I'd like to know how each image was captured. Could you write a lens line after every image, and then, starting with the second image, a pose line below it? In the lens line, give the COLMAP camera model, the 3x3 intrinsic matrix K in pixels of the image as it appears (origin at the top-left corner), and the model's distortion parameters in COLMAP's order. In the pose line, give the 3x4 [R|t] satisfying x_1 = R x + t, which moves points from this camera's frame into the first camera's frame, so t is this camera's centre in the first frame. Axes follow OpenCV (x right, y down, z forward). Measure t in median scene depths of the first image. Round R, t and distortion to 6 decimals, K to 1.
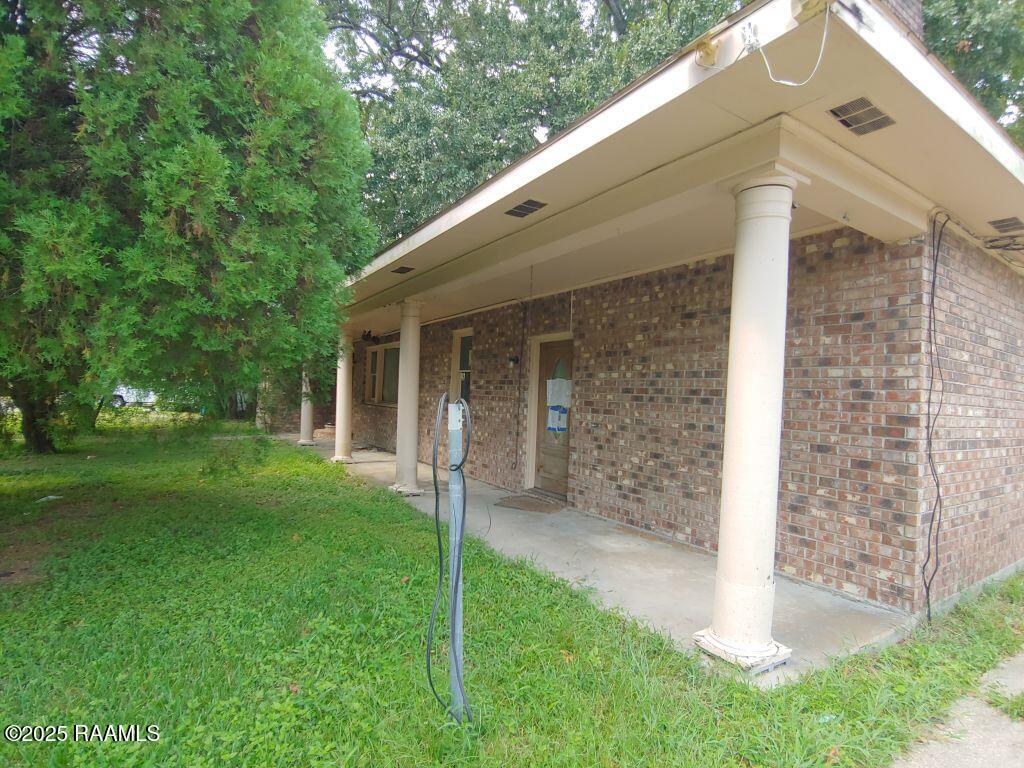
lens RADIAL K [[504.8, 0, 510.3], [0, 504.8, 384.7], [0, 0, 1]] dist [-0.025024, -0.002843]
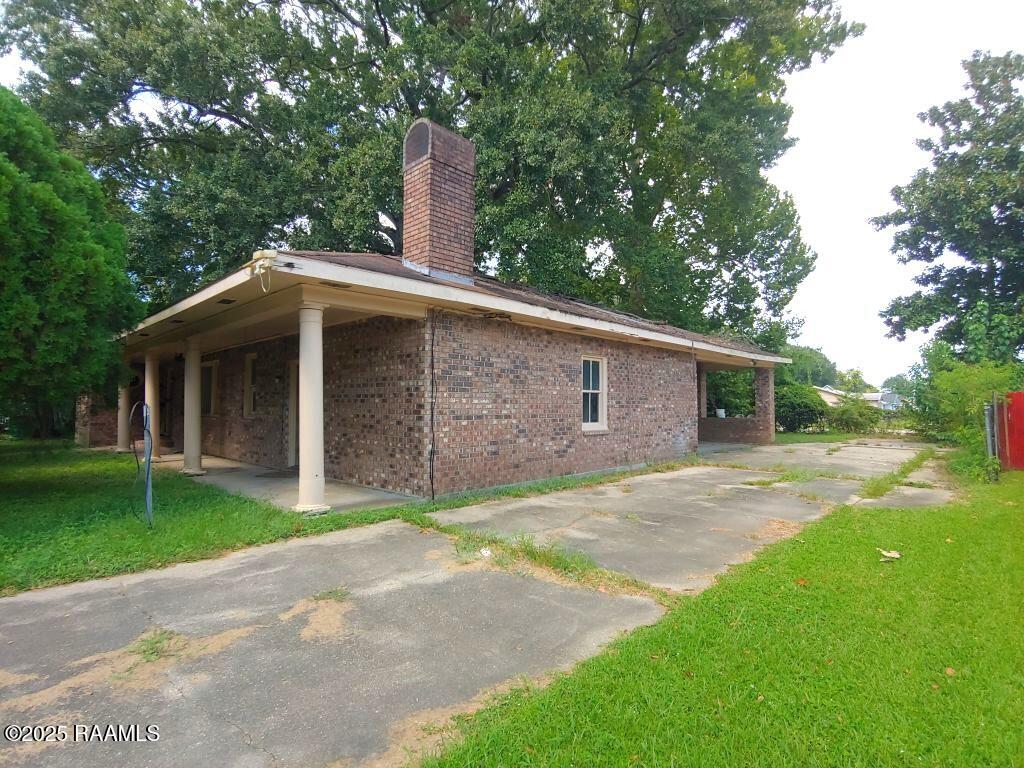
lens RADIAL K [[504.8, 0, 516.4], [0, 504.8, 387.2], [0, 0, 1]] dist [-0.025024, -0.002843]
pose [[0.968307, -0.032022, 0.247702, 0.584846], [0.033808, 0.999424, -0.002958, 0.010456], [-0.247465, 0.011238, 0.968832, -1.020399]]
